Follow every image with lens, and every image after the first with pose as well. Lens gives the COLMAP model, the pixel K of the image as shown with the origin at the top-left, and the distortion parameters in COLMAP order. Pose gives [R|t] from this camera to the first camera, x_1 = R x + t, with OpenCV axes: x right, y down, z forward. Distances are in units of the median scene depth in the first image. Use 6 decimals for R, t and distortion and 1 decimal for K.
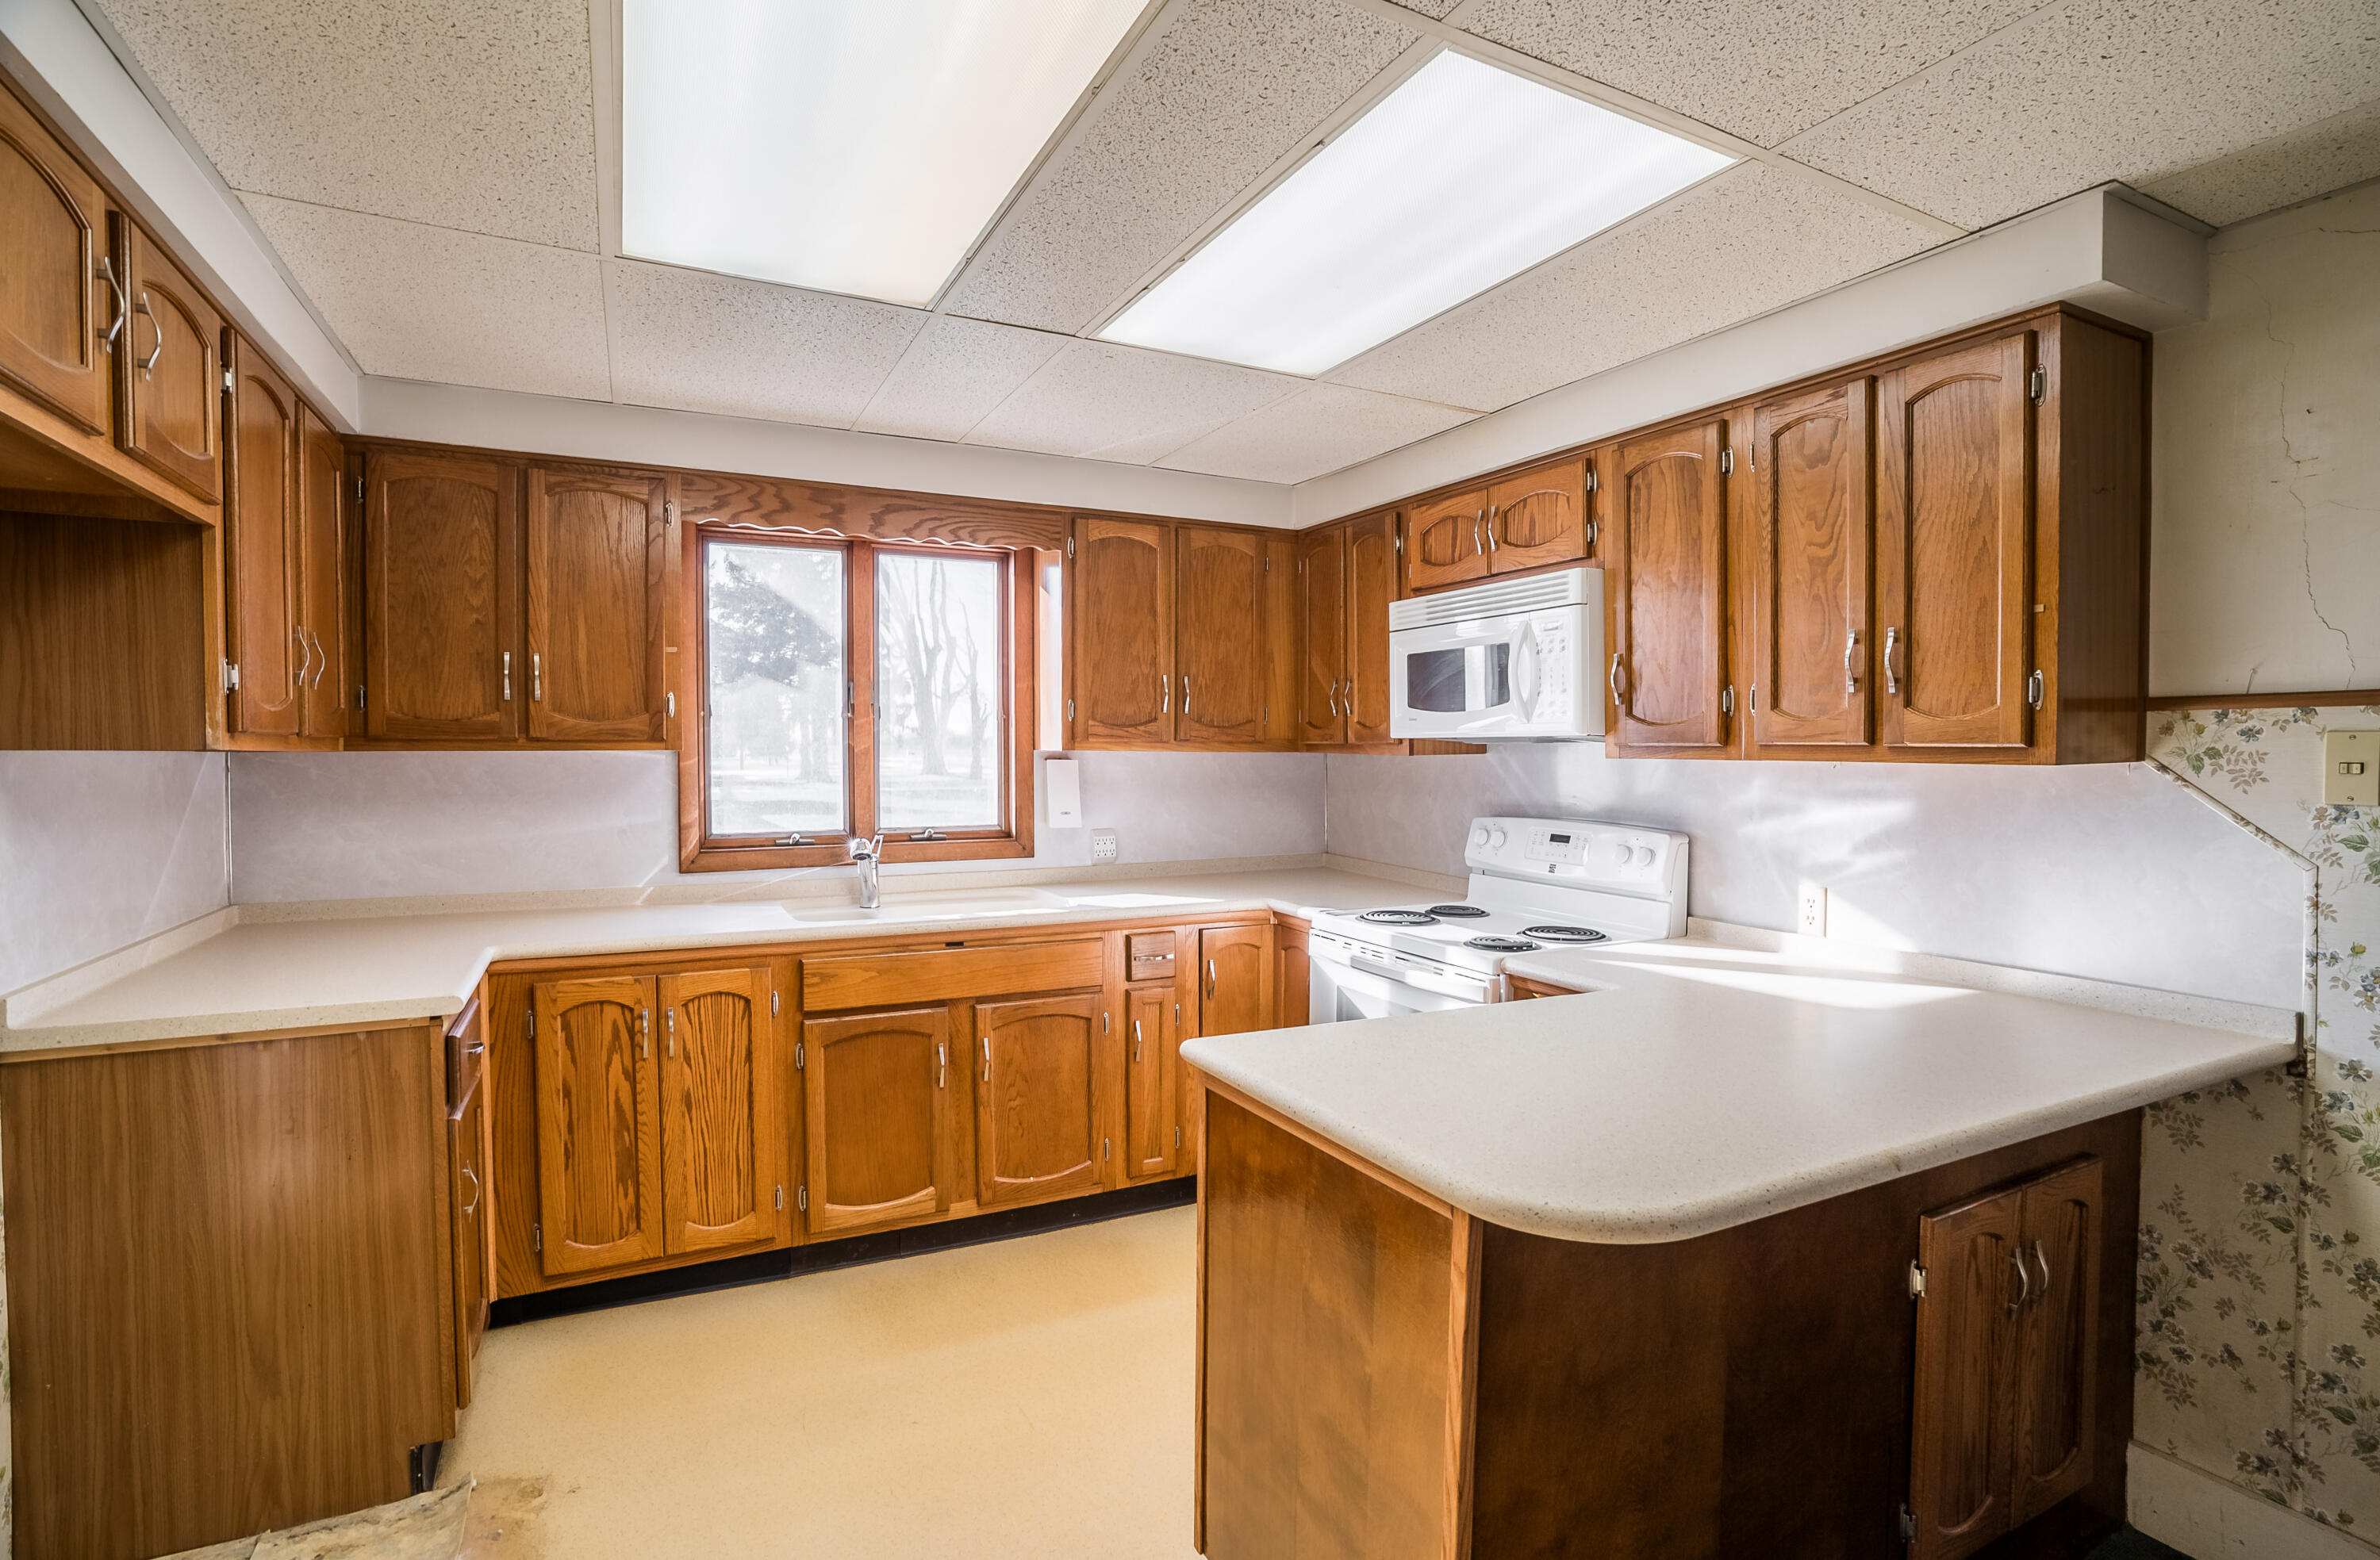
lens RADIAL K [[1094.5, 0, 1256.3], [0, 1094.5, 786.1], [0, 0, 1]] dist [-0.036130, 0.012674]
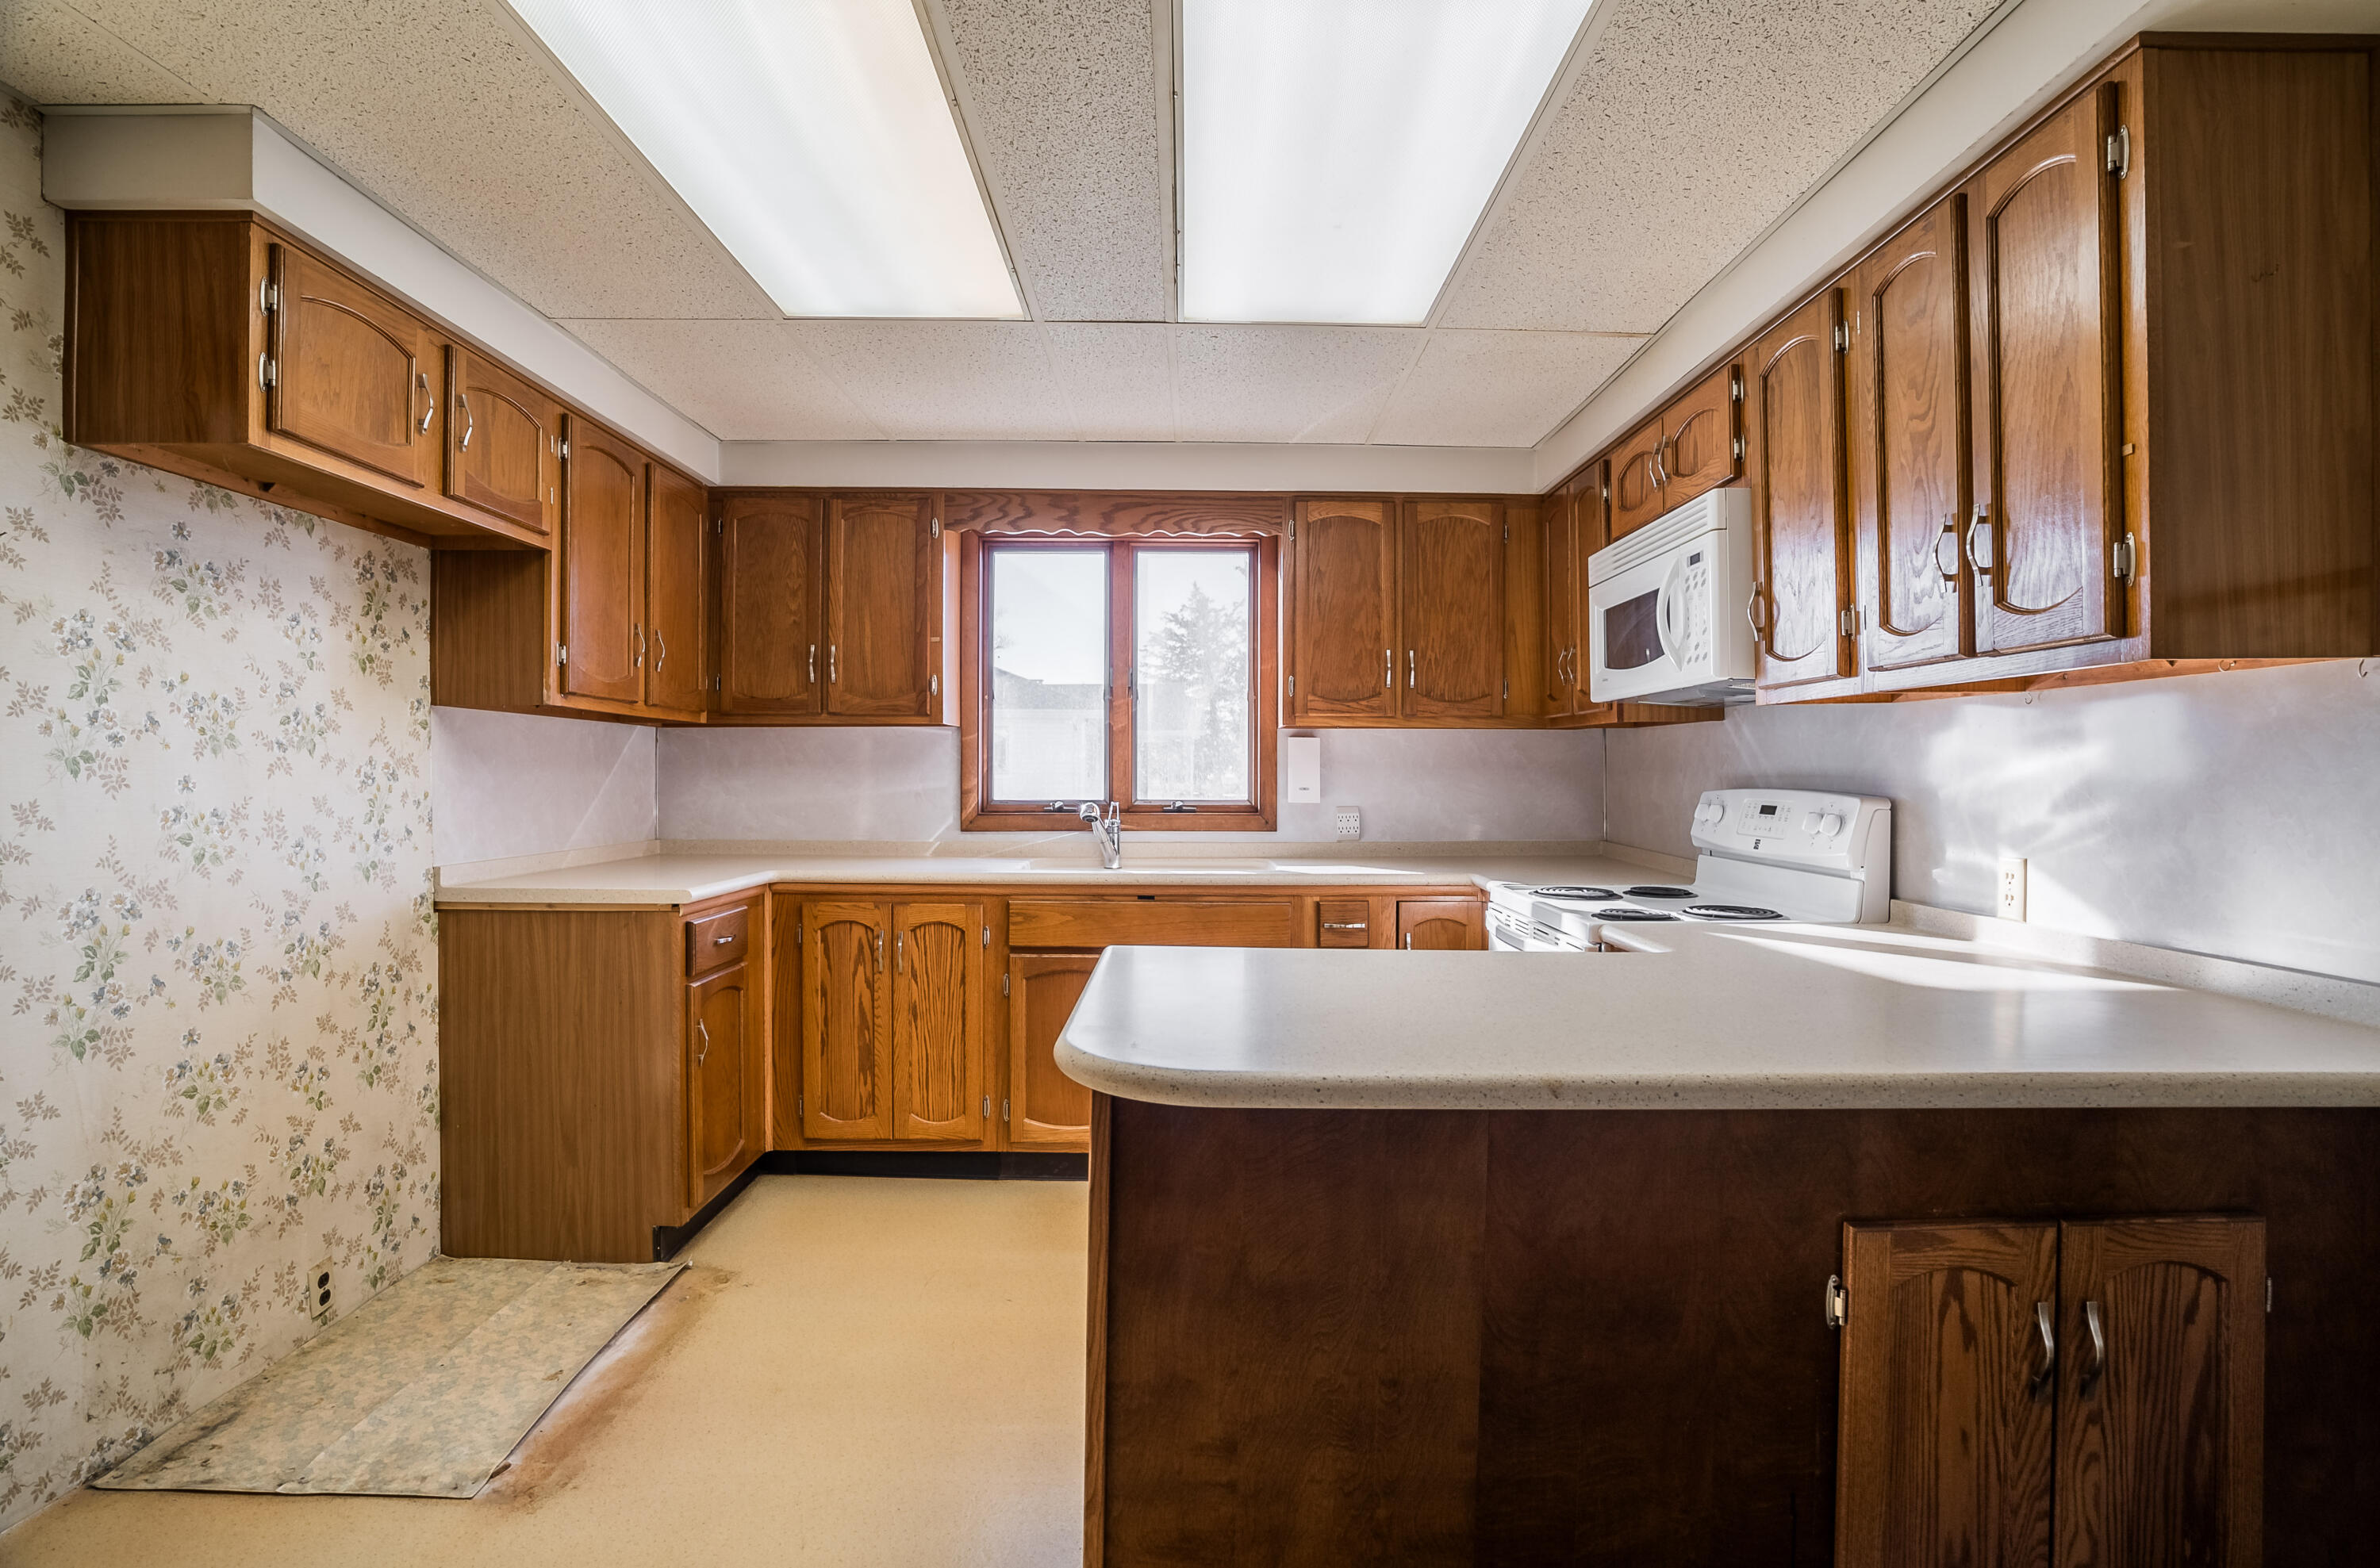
lens RADIAL K [[1100.1, 0, 1201.5], [0, 1100.1, 767.4], [0, 0, 1]] dist [-0.031947, 0.001886]
pose [[0.902869, 0.000409, -0.429915, 0.284997], [-0.012238, 0.999619, -0.024750, 0.048149], [0.429741, 0.027608, 0.902530, 0.036236]]
